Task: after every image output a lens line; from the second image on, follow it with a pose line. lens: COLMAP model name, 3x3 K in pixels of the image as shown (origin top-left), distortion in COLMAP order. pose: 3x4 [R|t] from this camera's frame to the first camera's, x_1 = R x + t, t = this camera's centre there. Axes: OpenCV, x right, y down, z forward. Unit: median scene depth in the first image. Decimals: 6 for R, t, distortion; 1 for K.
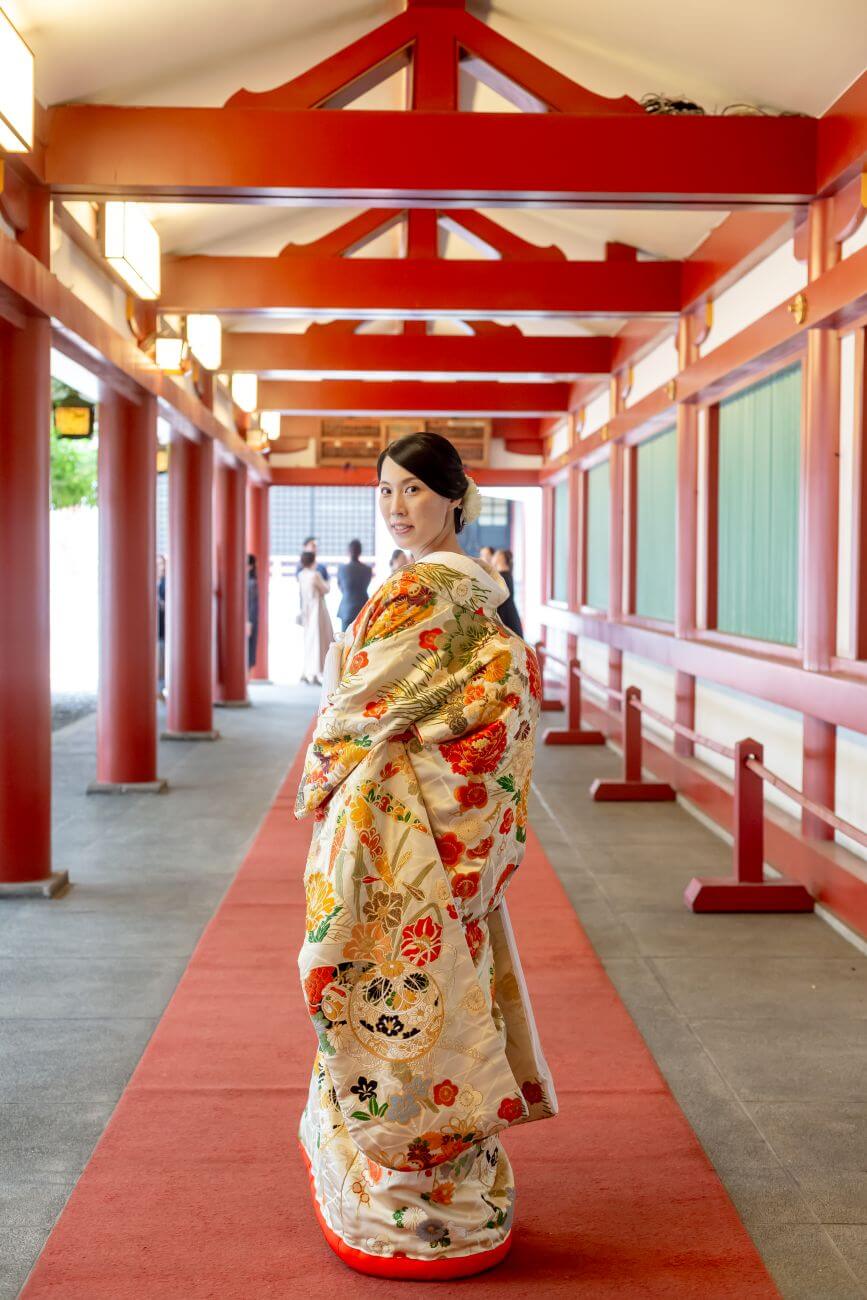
lens RADIAL K [[1884.9, 0, 433.5], [0, 1884.9, 650.0], [0, 0, 1]] dist [0.002076, 0.017996]
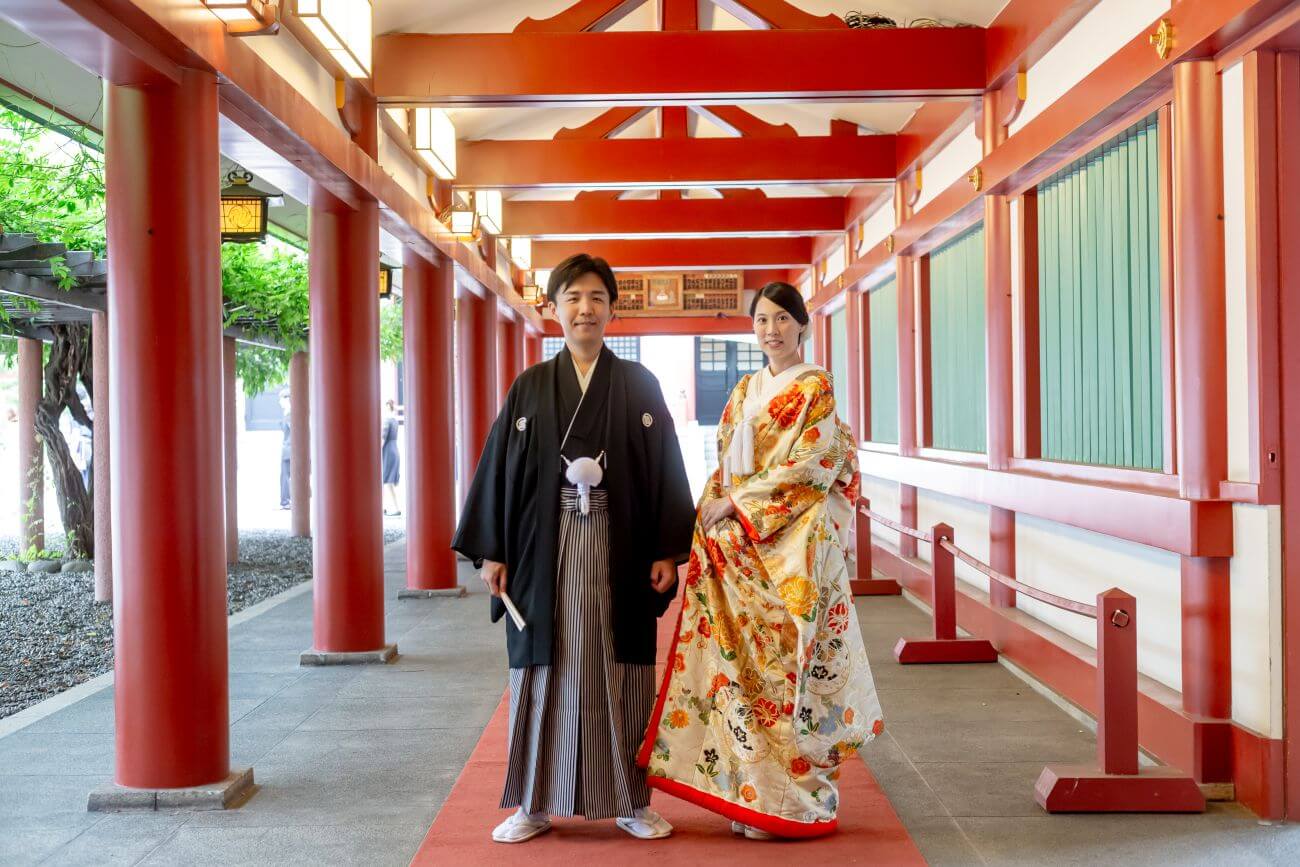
lens RADIAL K [[1884.9, 0, 650.0], [0, 1884.9, 433.5], [0, 0, 1]] dist [0.002076, 0.017996]
pose [[0.999438, -0.021030, -0.026097, 0.005758], [0.020070, 0.999132, -0.036513, 0.020964], [0.026842, 0.035969, 0.998992, -0.182410]]
